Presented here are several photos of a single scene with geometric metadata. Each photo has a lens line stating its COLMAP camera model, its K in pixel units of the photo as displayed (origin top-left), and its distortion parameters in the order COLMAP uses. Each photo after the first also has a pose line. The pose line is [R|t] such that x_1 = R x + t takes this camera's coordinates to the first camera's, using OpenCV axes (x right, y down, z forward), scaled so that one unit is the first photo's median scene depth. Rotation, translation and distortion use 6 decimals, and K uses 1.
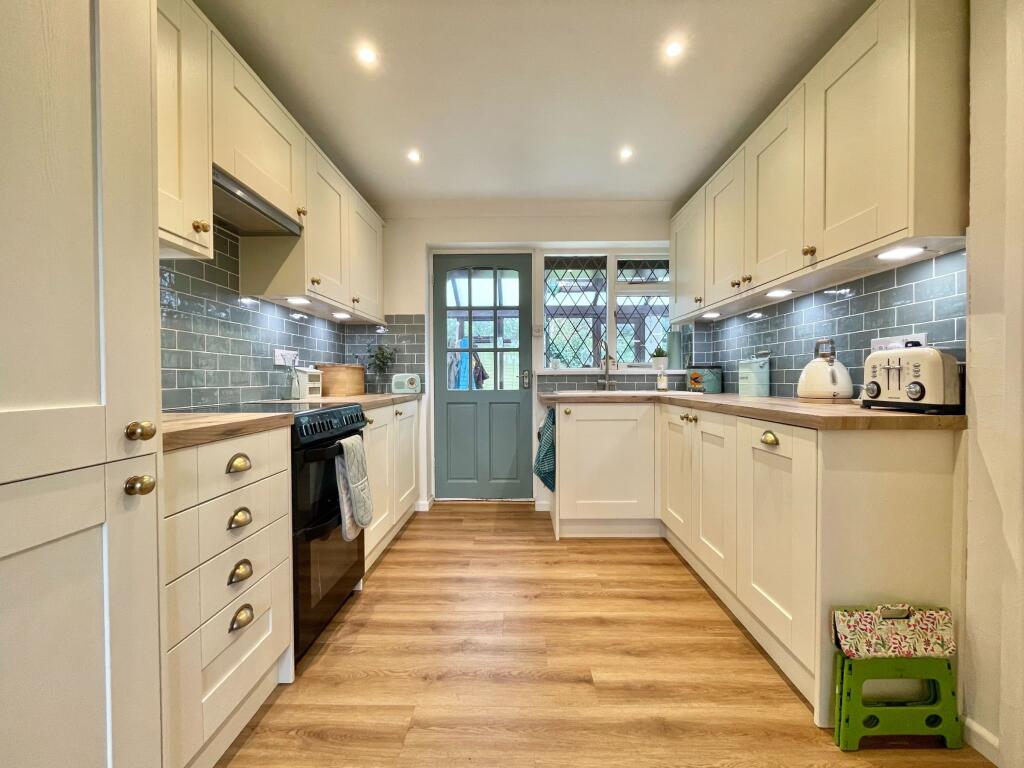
lens RADIAL K [[418.4, 0, 507.0], [0, 418.4, 383.0], [0, 0, 1]] dist [0.007460, -0.000345]
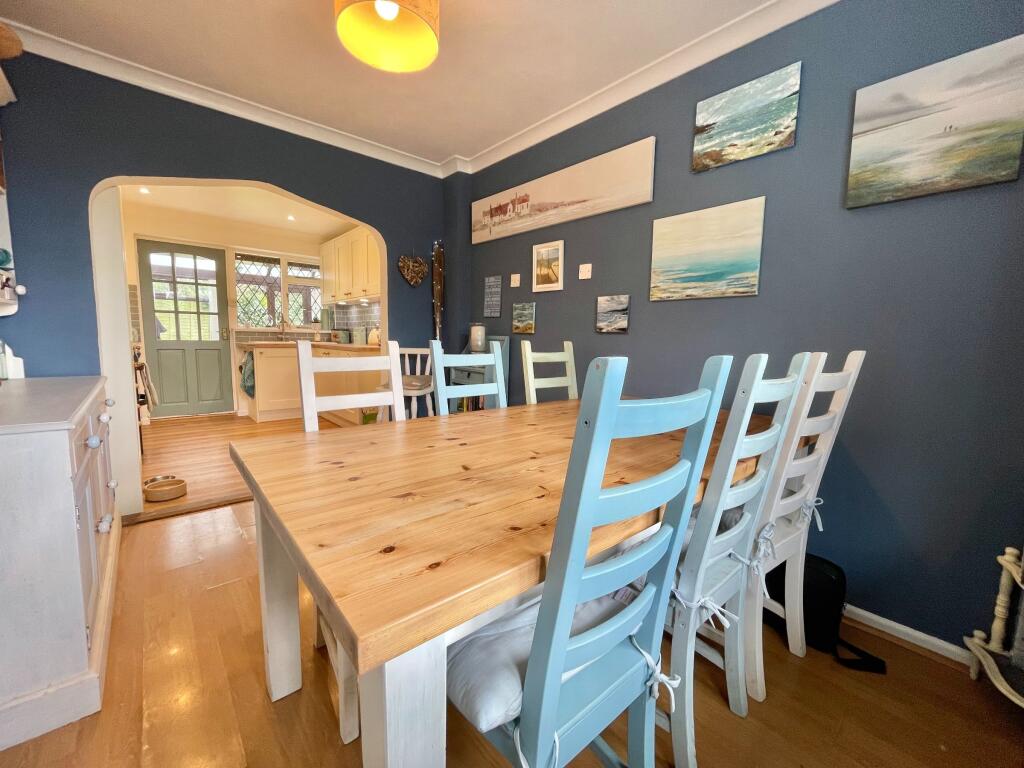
lens RADIAL K [[418.4, 0, 501.9], [0, 418.4, 380.1], [0, 0, 1]] dist [0.007460, -0.000345]
pose [[0.749979, -0.049657, 0.659595, -0.211177], [-0.015184, 0.995623, 0.092219, 0.002812], [-0.661287, -0.079178, 0.745942, -0.795447]]
